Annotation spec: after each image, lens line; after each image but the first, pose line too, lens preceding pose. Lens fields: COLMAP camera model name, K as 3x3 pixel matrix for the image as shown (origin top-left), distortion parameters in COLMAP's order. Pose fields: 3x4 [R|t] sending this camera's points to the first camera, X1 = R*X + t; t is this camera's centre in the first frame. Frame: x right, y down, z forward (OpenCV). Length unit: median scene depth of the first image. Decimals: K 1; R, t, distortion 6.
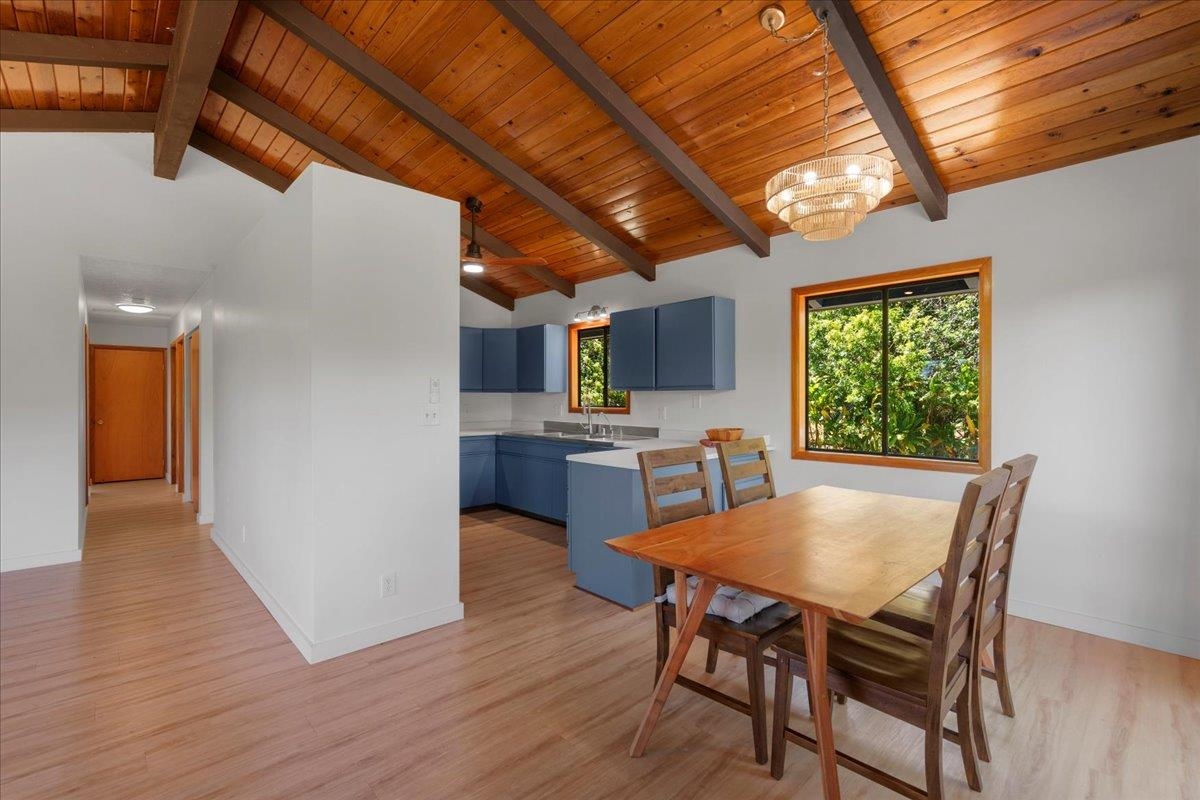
lens RADIAL K [[543.7, 0, 598.3], [0, 543.7, 400.2], [0, 0, 1]] dist [-0.002084, -0.000004]
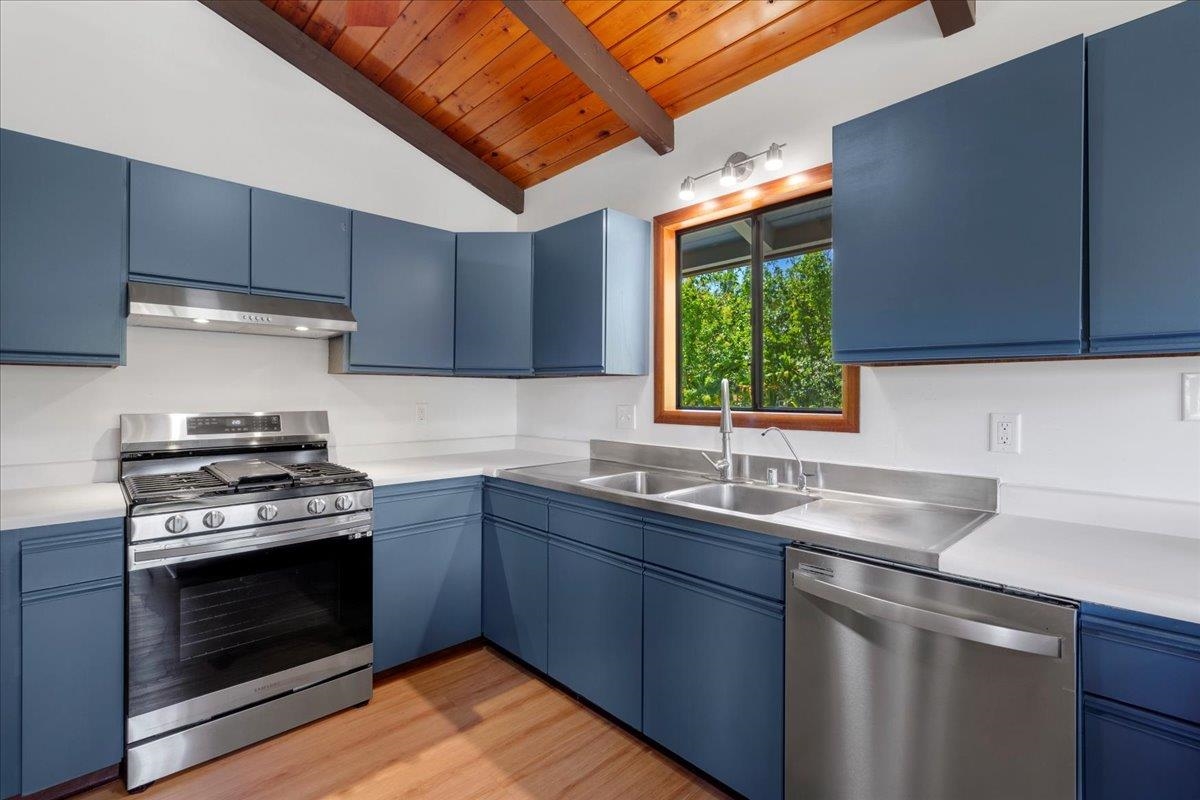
lens RADIAL K [[543.7, 0, 600.2], [0, 543.7, 392.8], [0, 0, 1]] dist [-0.002084, -0.000004]
pose [[0.999869, 0.004586, 0.015518, -0.115055], [-0.004416, 0.999930, -0.010997, 0.004807], [-0.015567, 0.010927, 0.999819, 0.634738]]
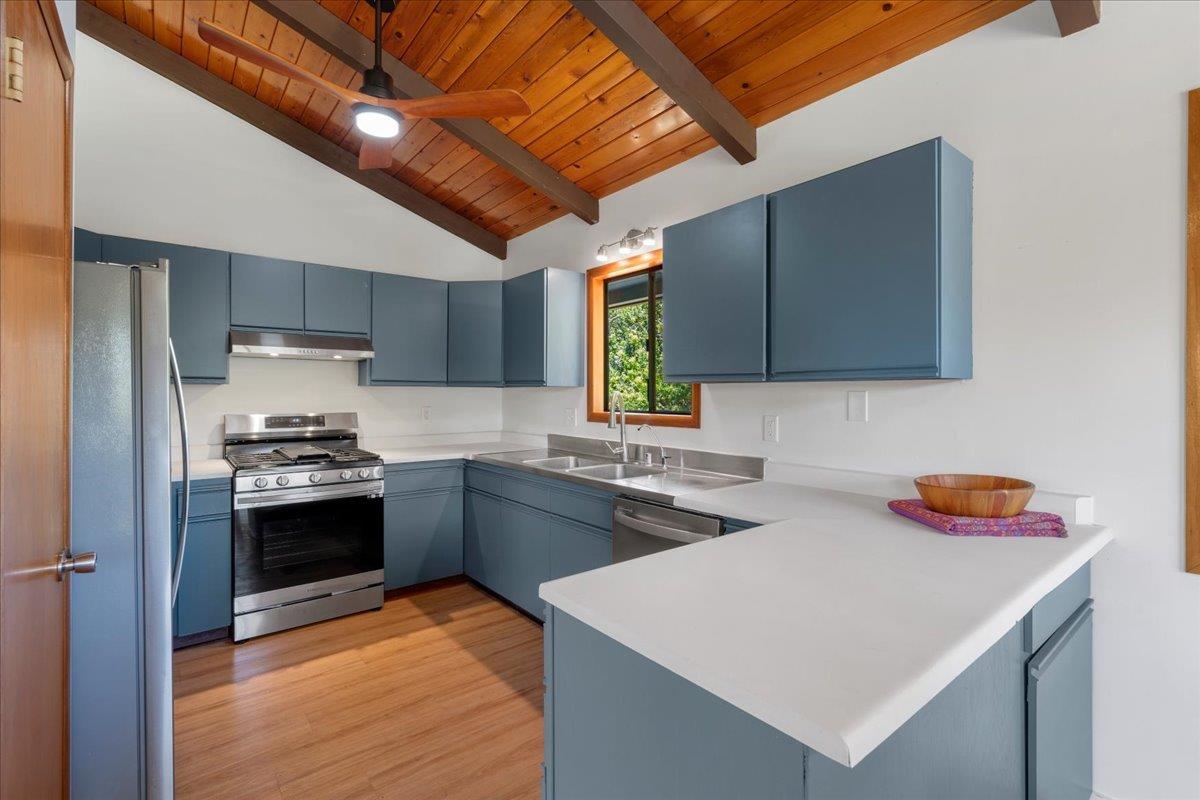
lens RADIAL K [[543.7, 0, 597.3], [0, 543.7, 395.0], [0, 0, 1]] dist [-0.002084, -0.000004]
pose [[0.997451, 0.003291, -0.071275, -0.002856], [-0.003724, 0.999975, -0.005934, -0.002043], [0.071254, 0.006184, 0.997439, 0.465168]]
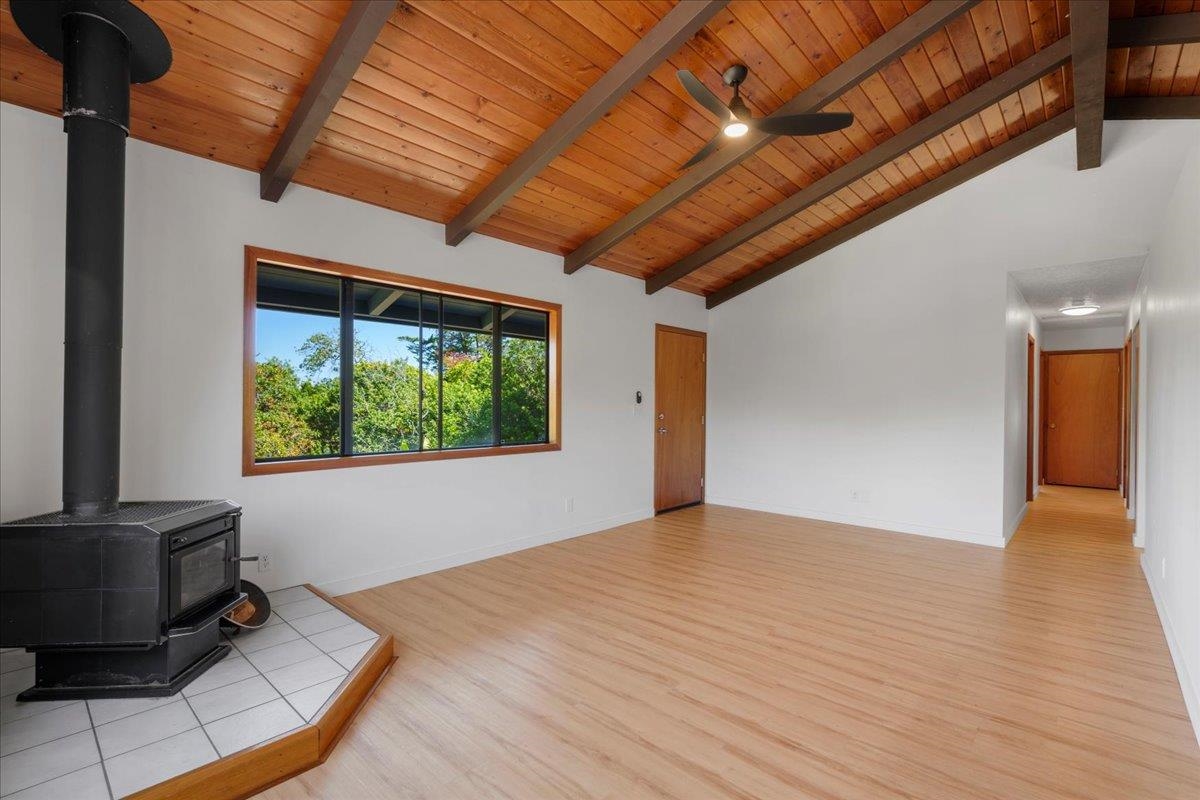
lens RADIAL K [[543.7, 0, 597.5], [0, 543.7, 404.2], [0, 0, 1]] dist [-0.002084, -0.000004]
pose [[0.082644, 0.005491, -0.996564, 0.058435], [-0.010330, 0.999936, 0.004653, 0.004533], [0.996526, 0.009910, 0.082695, 0.056473]]
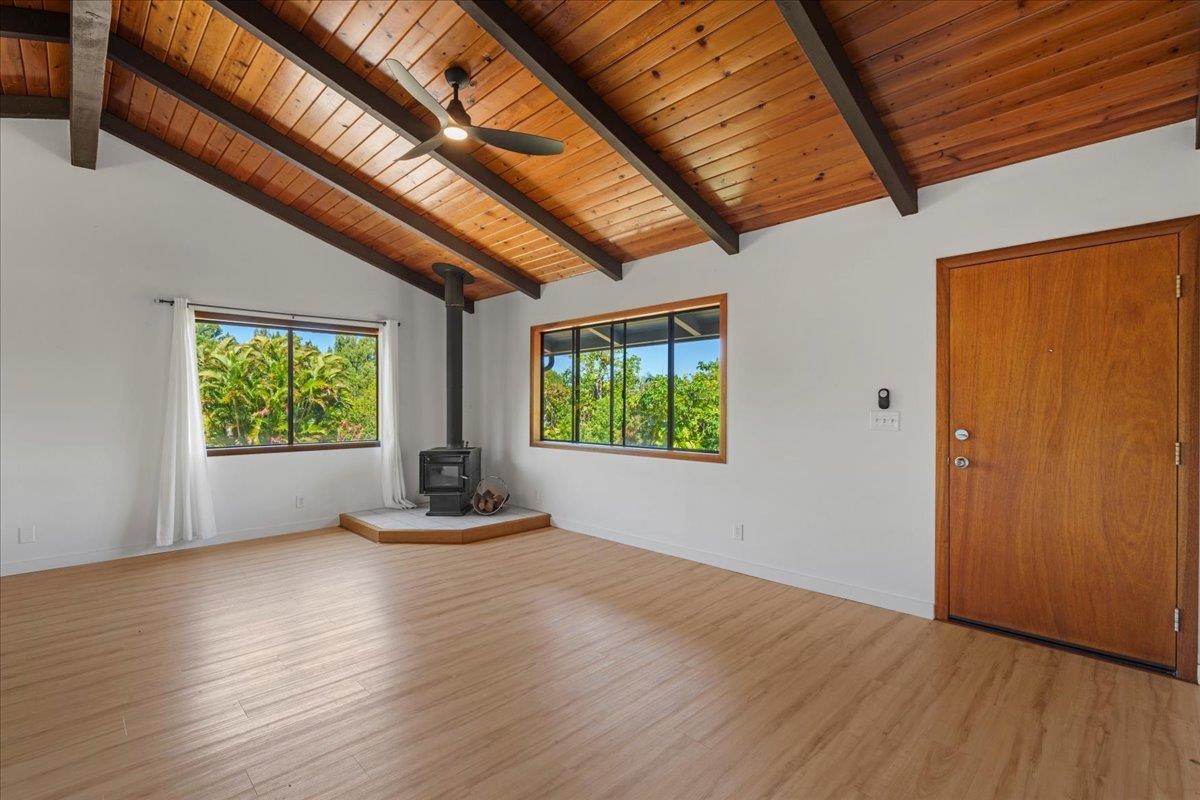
lens RADIAL K [[543.7, 0, 604.2], [0, 543.7, 397.1], [0, 0, 1]] dist [-0.002084, -0.000004]
pose [[-0.999297, -0.000696, -0.037487, -0.631124], [-0.000230, 0.999922, -0.012448, 0.001484], [0.037493, -0.012431, -0.999220, 0.824807]]
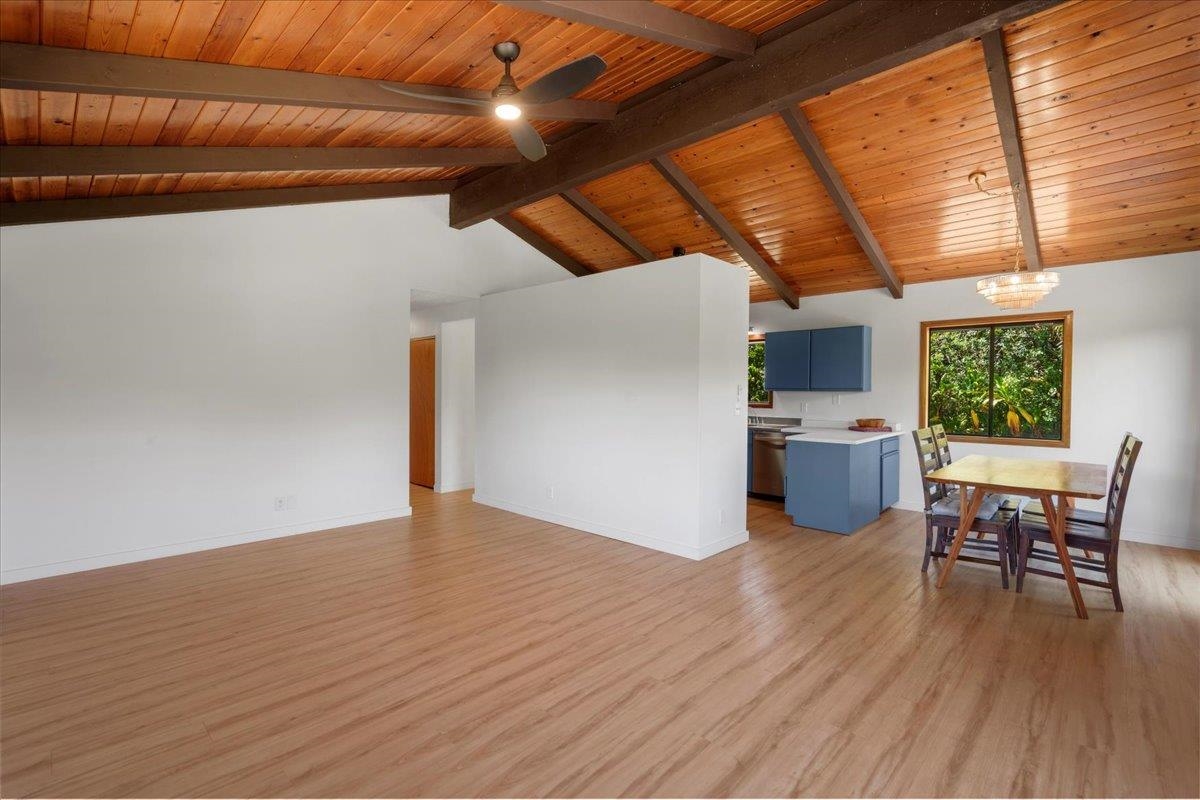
lens RADIAL K [[543.7, 0, 597.3], [0, 543.7, 397.4], [0, 0, 1]] dist [-0.002084, -0.000004]
pose [[0.997850, 0.004632, 0.065377, -0.447166], [-0.005062, 0.999967, 0.006414, -0.006581], [-0.065345, -0.006732, 0.997840, -0.289508]]
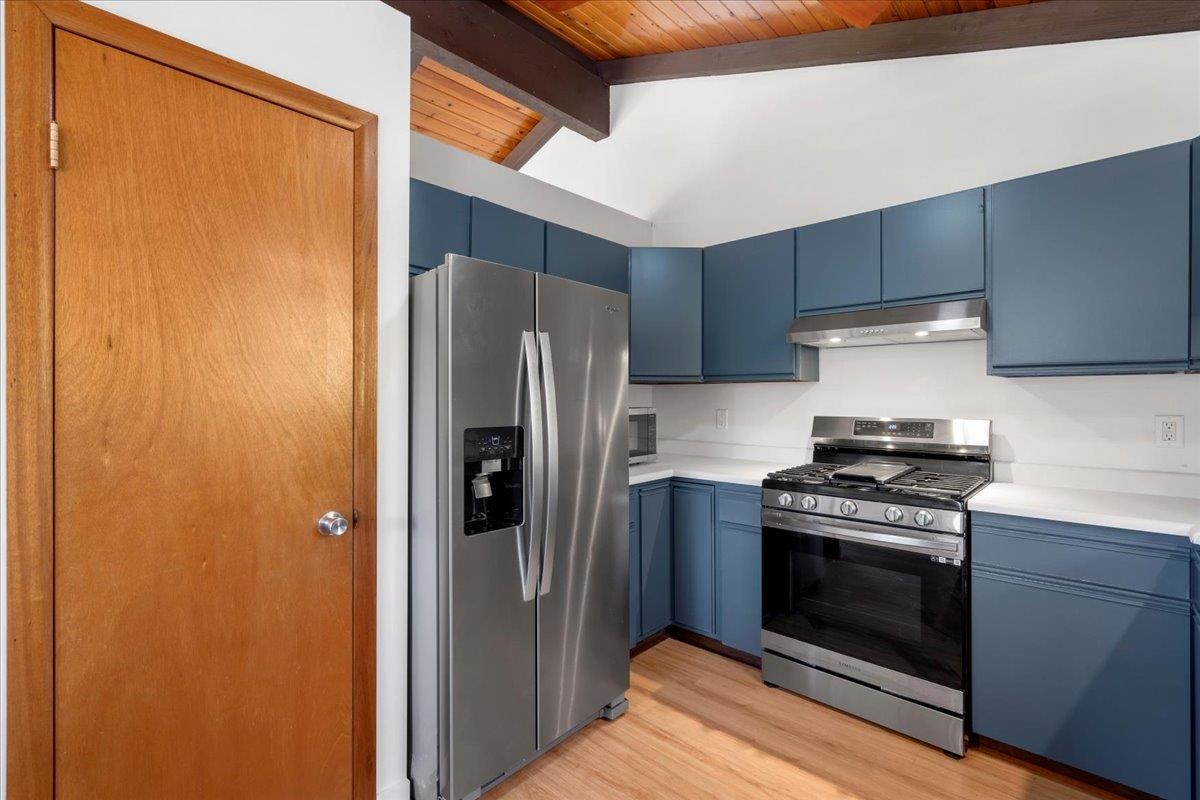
lens RADIAL K [[543.7, 0, 594.5], [0, 543.7, 395.4], [0, 0, 1]] dist [-0.002084, -0.000004]
pose [[0.059576, -0.005584, -0.998208, 0.049463], [-0.008293, 0.999947, -0.006089, 0.002652], [0.998189, 0.008641, 0.059527, 0.782786]]
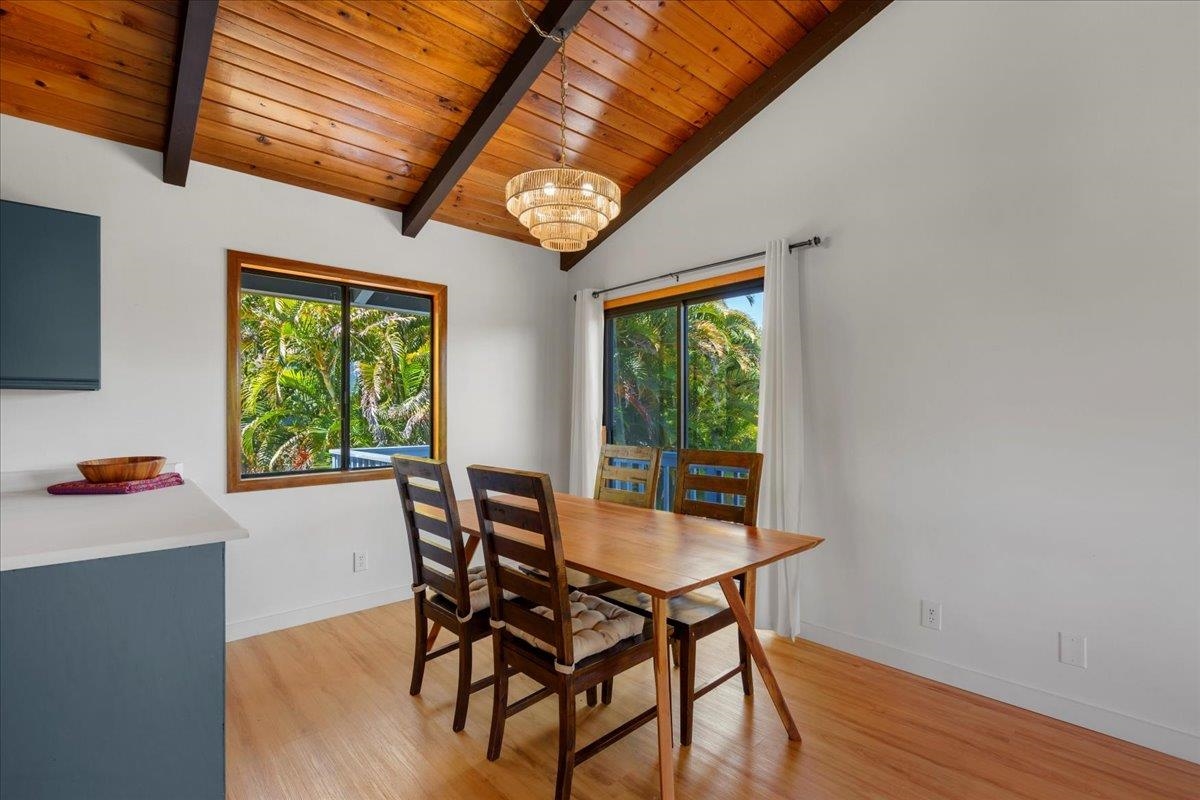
lens RADIAL K [[543.7, 0, 606.5], [0, 543.7, 412.3], [0, 0, 1]] dist [-0.002084, -0.000004]
pose [[-0.003176, -0.001527, 0.999994, -0.260092], [0.008749, 0.999961, 0.001555, 0.006717], [-0.999957, 0.008753, -0.003163, 0.387239]]
